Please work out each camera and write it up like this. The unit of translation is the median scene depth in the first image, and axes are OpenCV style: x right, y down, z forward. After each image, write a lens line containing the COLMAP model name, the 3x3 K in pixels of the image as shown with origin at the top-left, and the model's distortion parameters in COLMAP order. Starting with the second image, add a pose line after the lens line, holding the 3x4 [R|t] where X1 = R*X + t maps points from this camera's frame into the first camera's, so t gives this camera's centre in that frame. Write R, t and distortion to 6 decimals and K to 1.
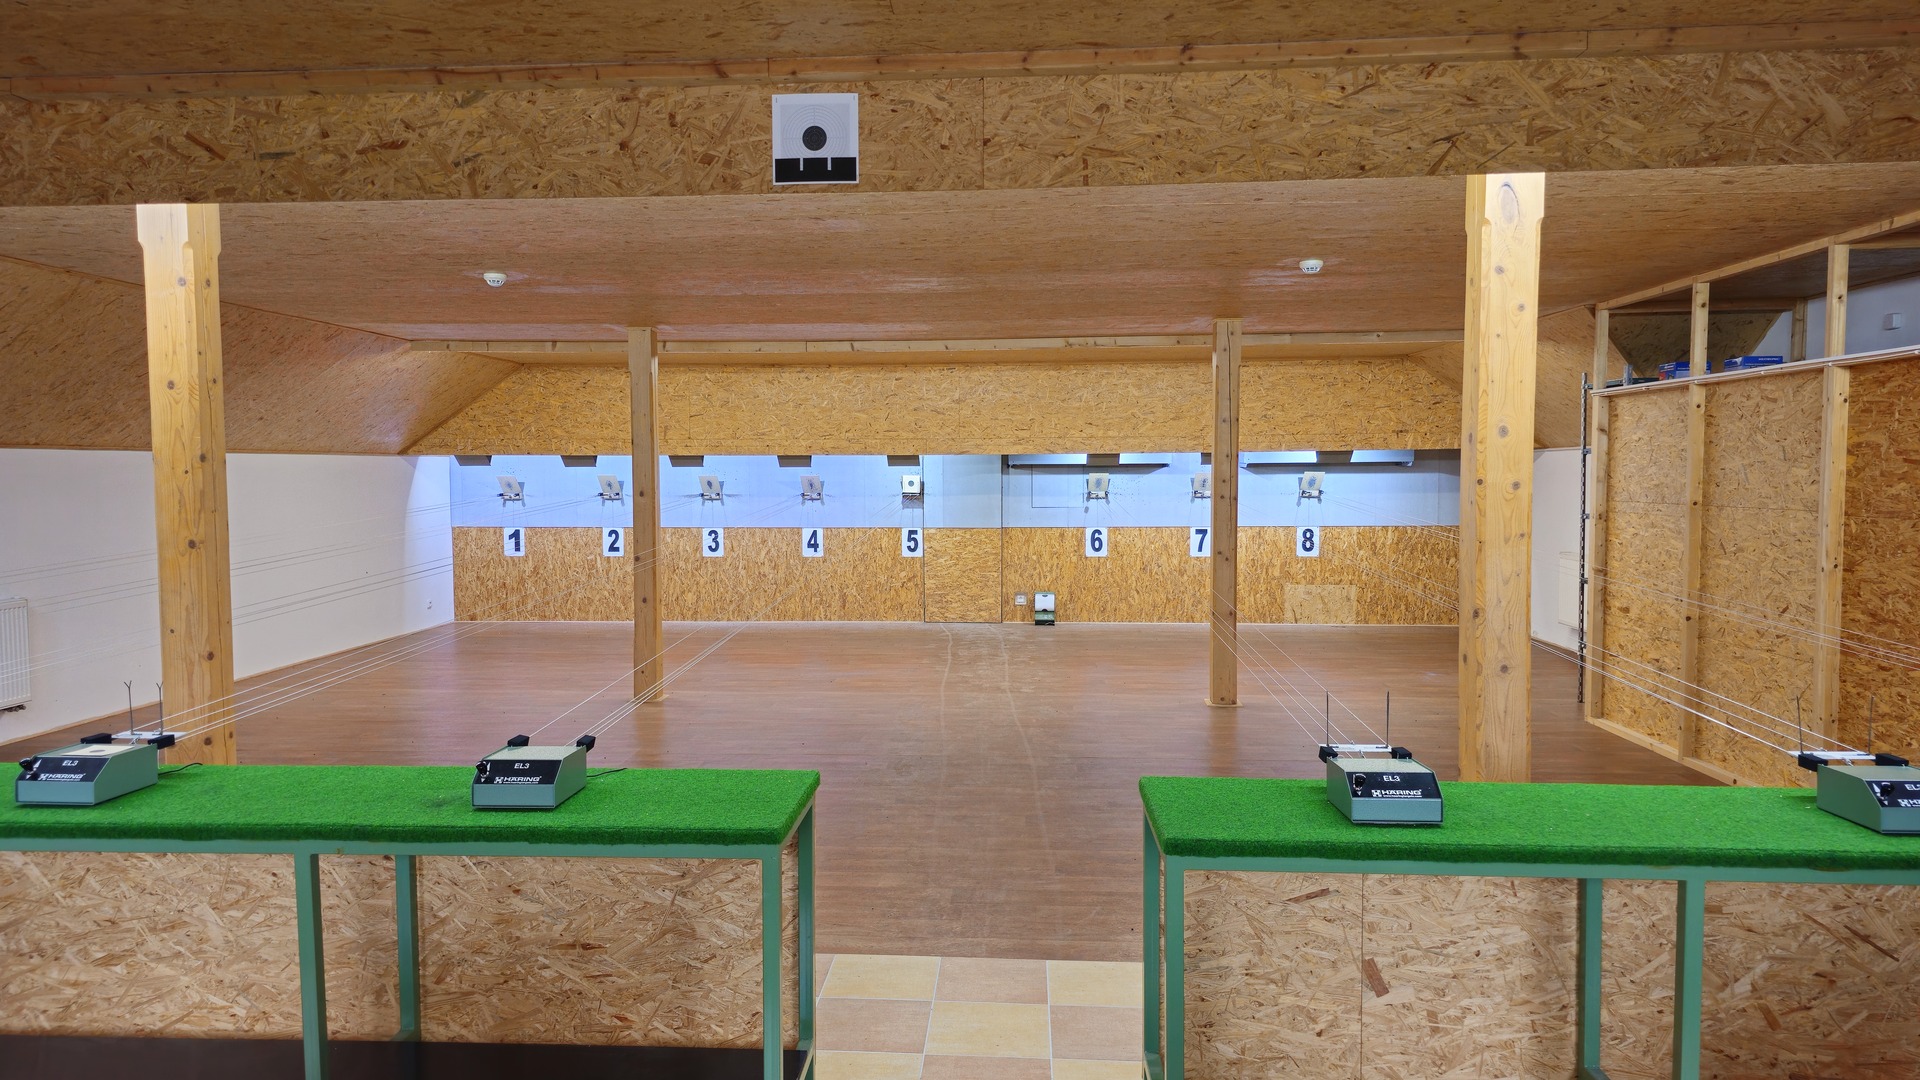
lens RADIAL K [[1254.0, 0, 944.8], [0, 1254.0, 541.4], [0, 0, 1]] dist [0.082024, -0.082684]
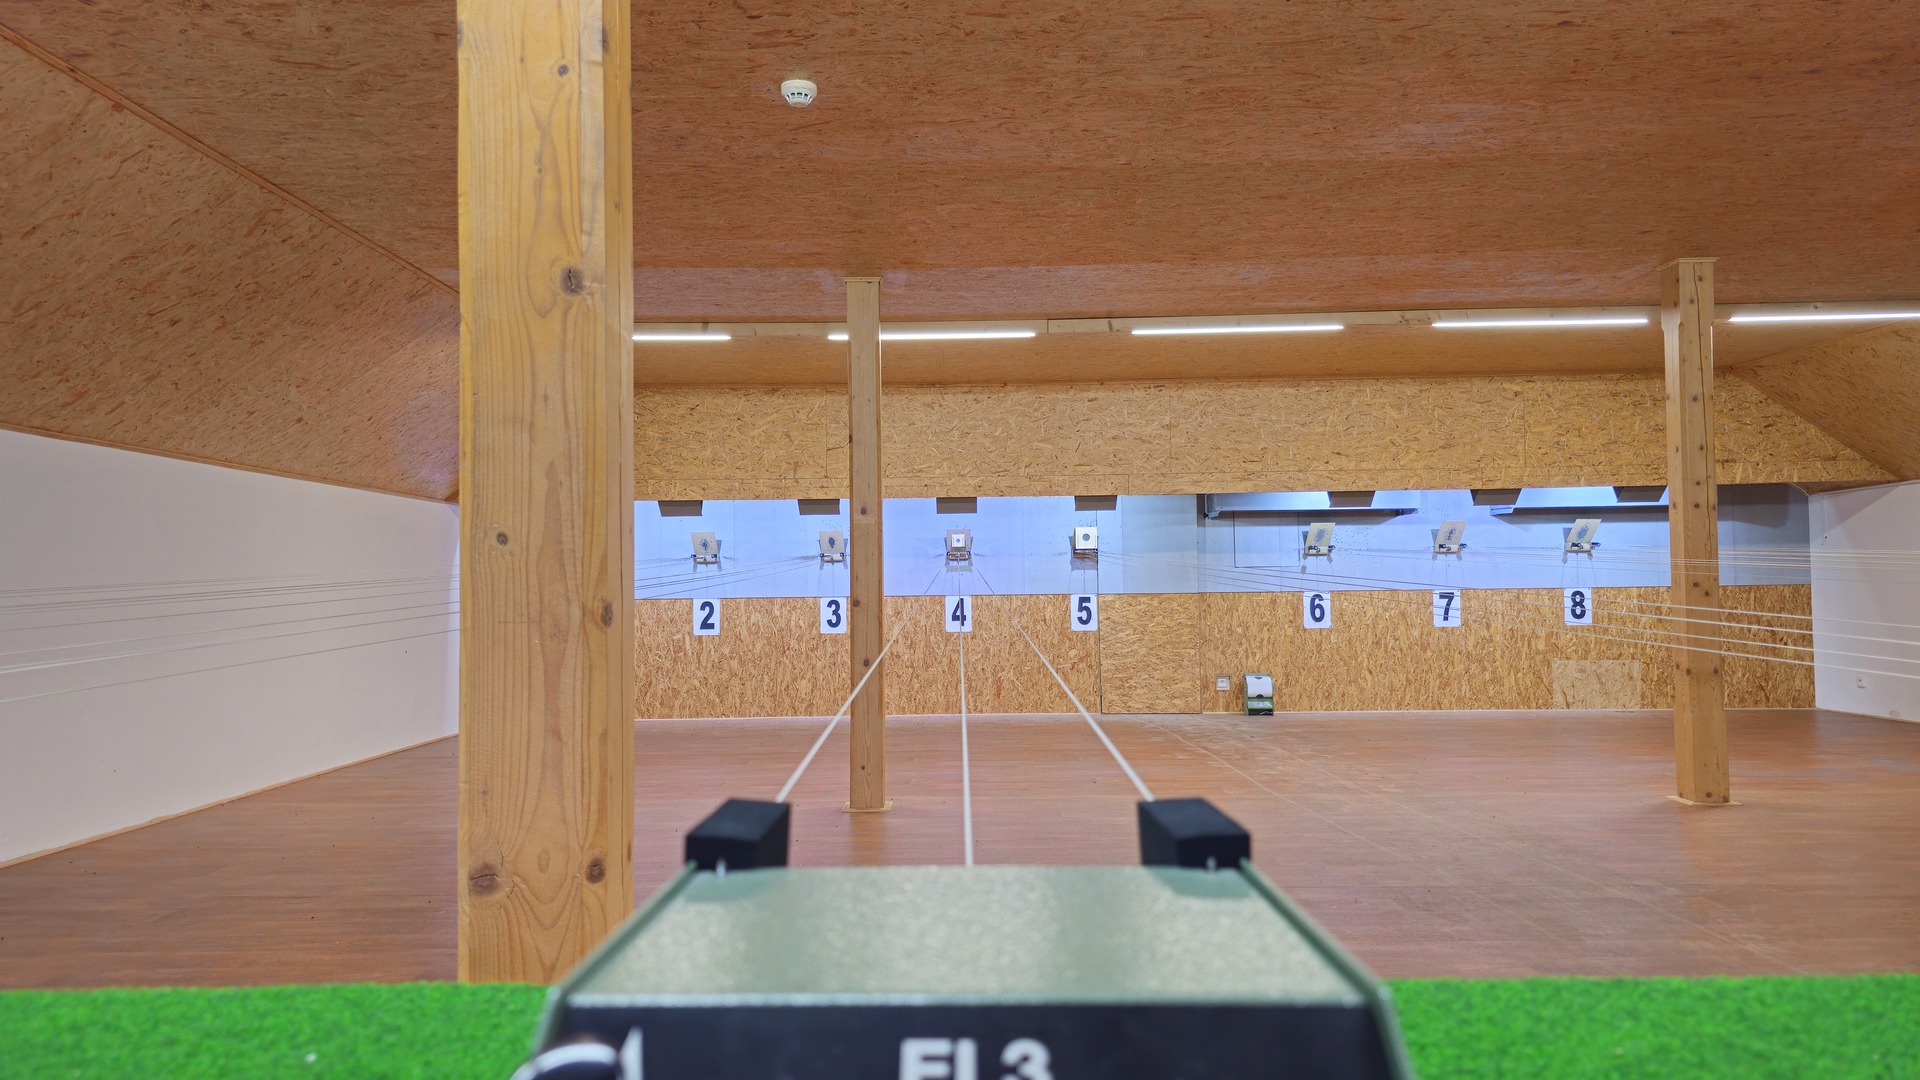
lens RADIAL K [[1268.2, 0, 960.0], [0, 1268.2, 540.0], [0, 0, 1]] dist [0.072715, -0.067925]
pose [[0.998480, -0.006258, 0.054757, -0.156459], [0.011475, 0.995364, -0.095491, 0.032505], [-0.053906, 0.095974, 0.993923, 0.204884]]
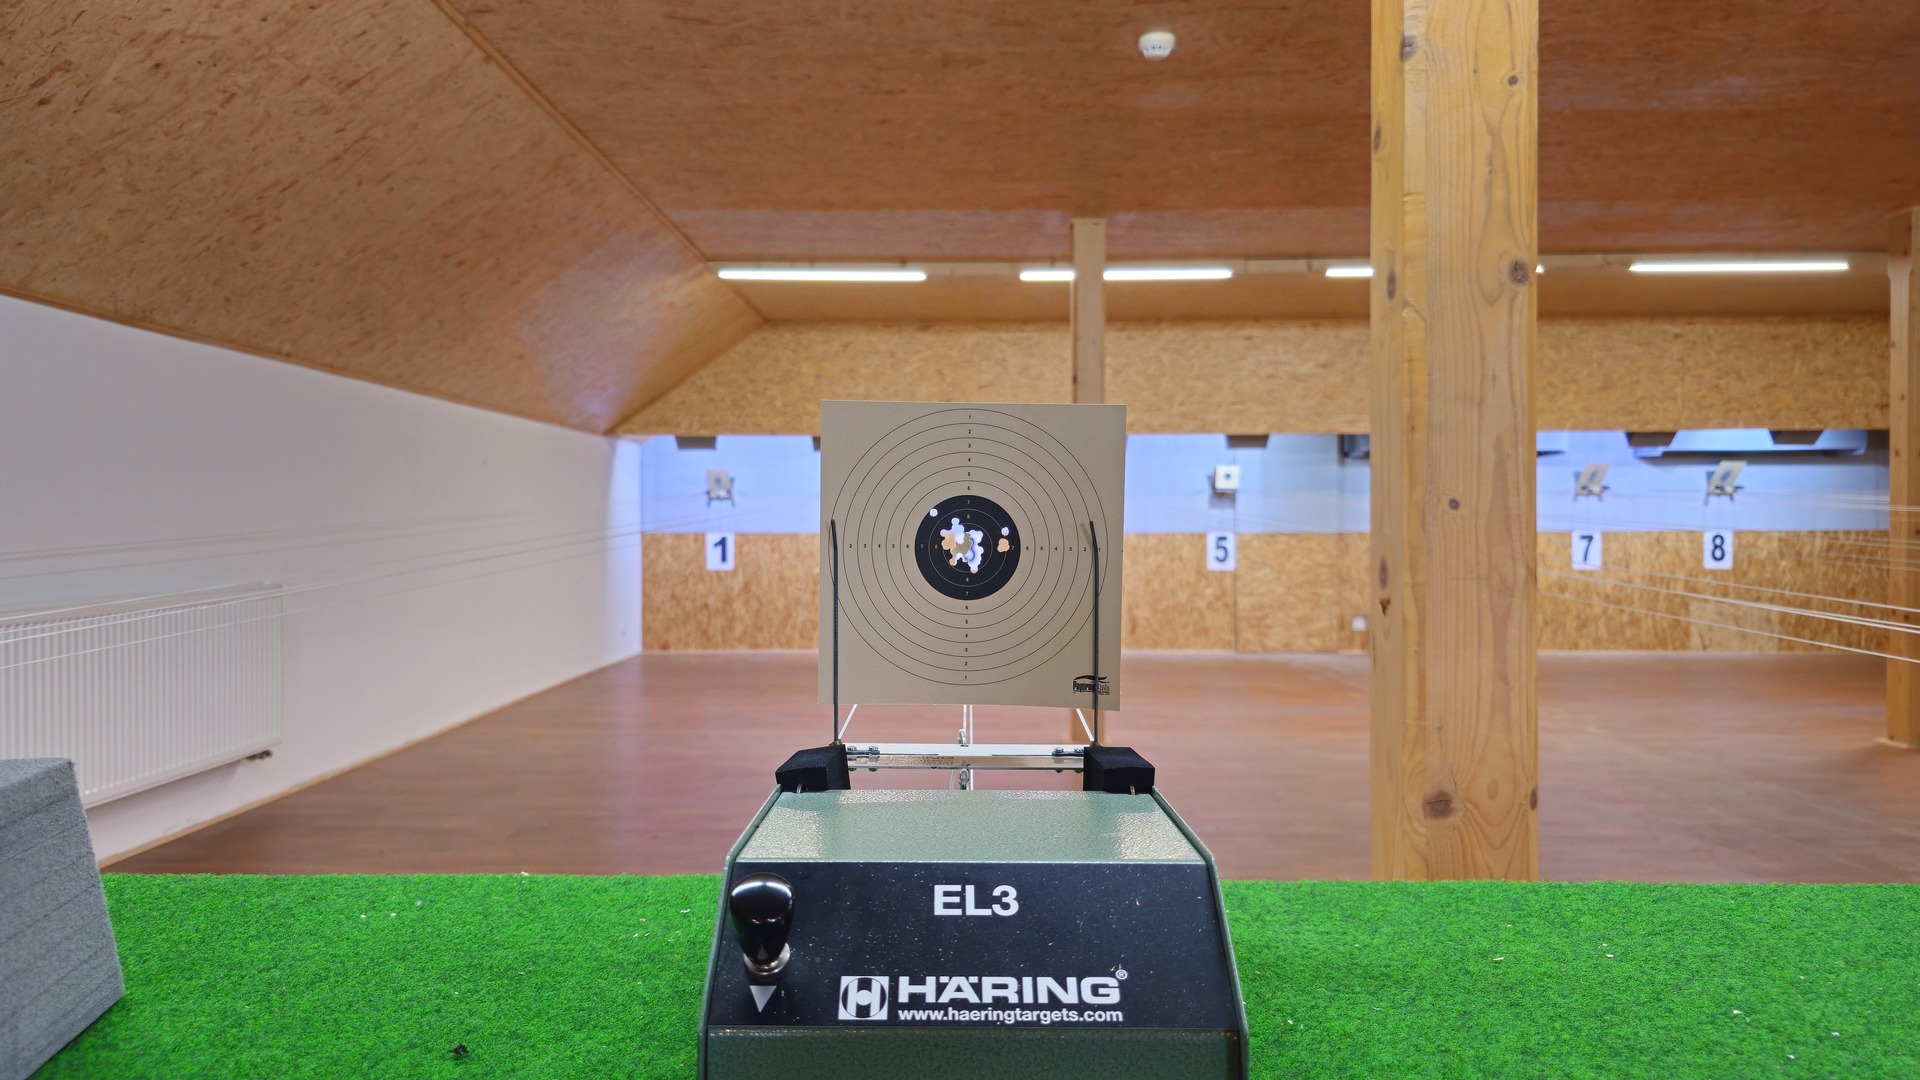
lens RADIAL K [[1285.9, 0, 954.9], [0, 1285.9, 526.3], [0, 0, 1]] dist [0.045782, -0.053957]
pose [[0.999258, 0.001583, 0.038494, -0.238740], [0.000487, 0.998557, -0.053709, 0.030325], [-0.038524, 0.053688, 0.997814, 0.194442]]
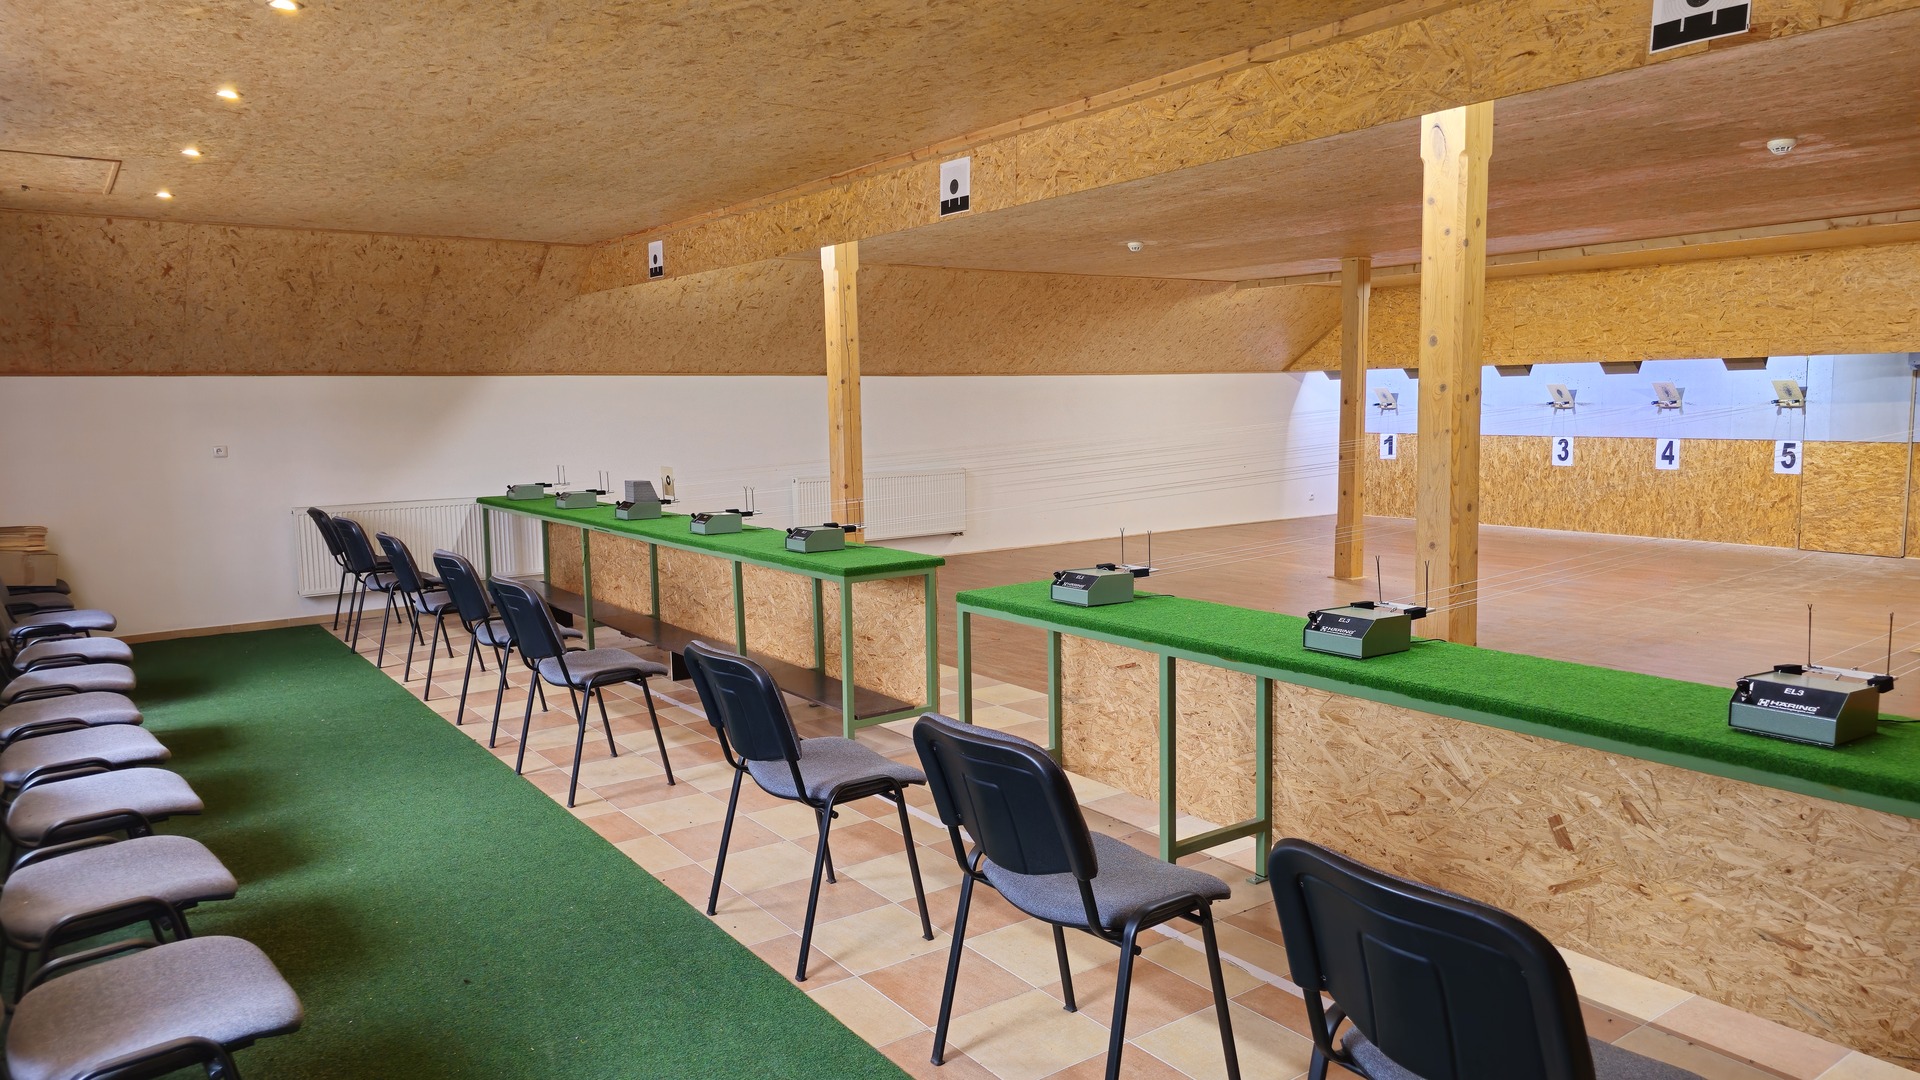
lens RADIAL K [[1268.2, 0, 960.0], [0, 1268.2, 540.0], [0, 0, 1]] dist [0.072715, -0.067925]
pose [[0.639629, 0.081424, -0.764359, 0.313161], [-0.031004, 0.996298, 0.080187, 0.004185], [0.768058, -0.027592, 0.639786, -0.025775]]
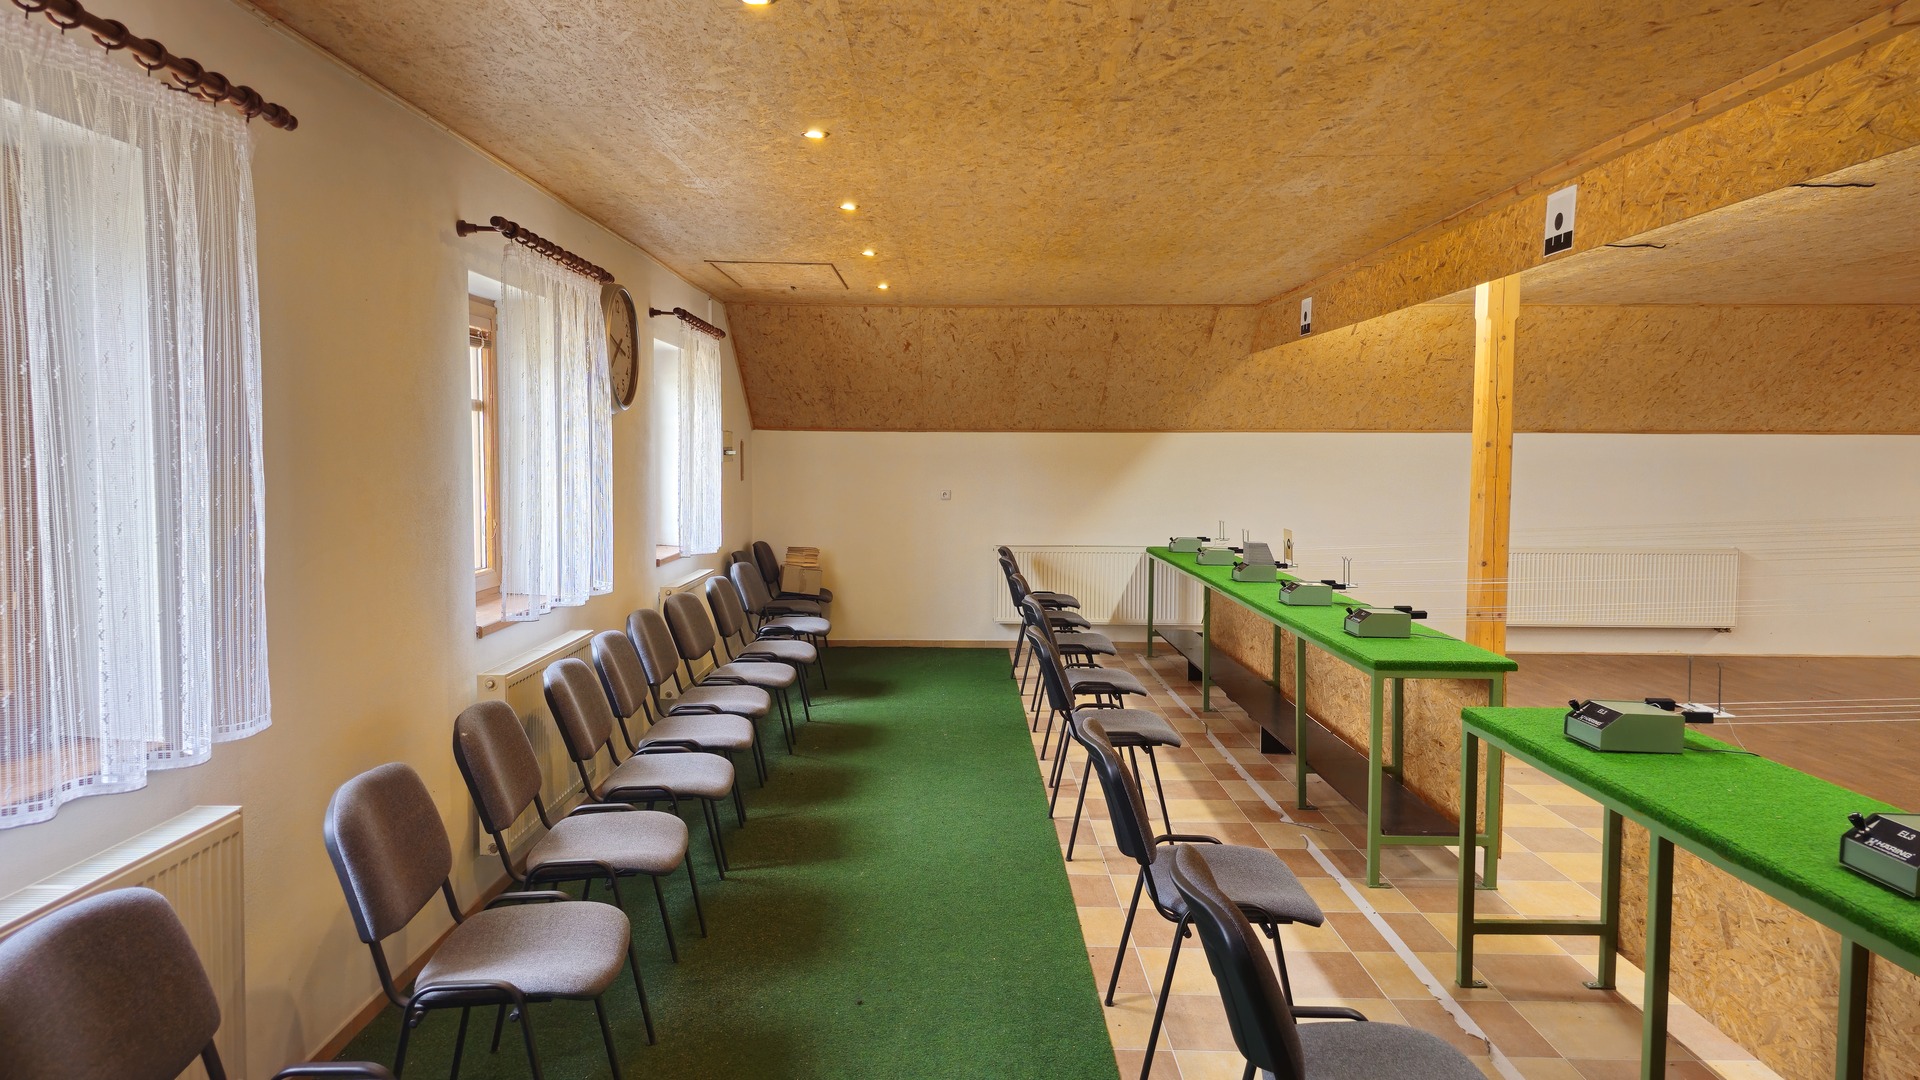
lens RADIAL K [[1264.2, 0, 924.9], [0, 1264.2, 539.7], [0, 0, 1]] dist [0.056449, -0.049770]
pose [[0.046309, 0.078273, -0.995856, 0.331780], [-0.061497, 0.995258, 0.075366, -0.006888], [0.997032, 0.057752, 0.050903, 0.059475]]
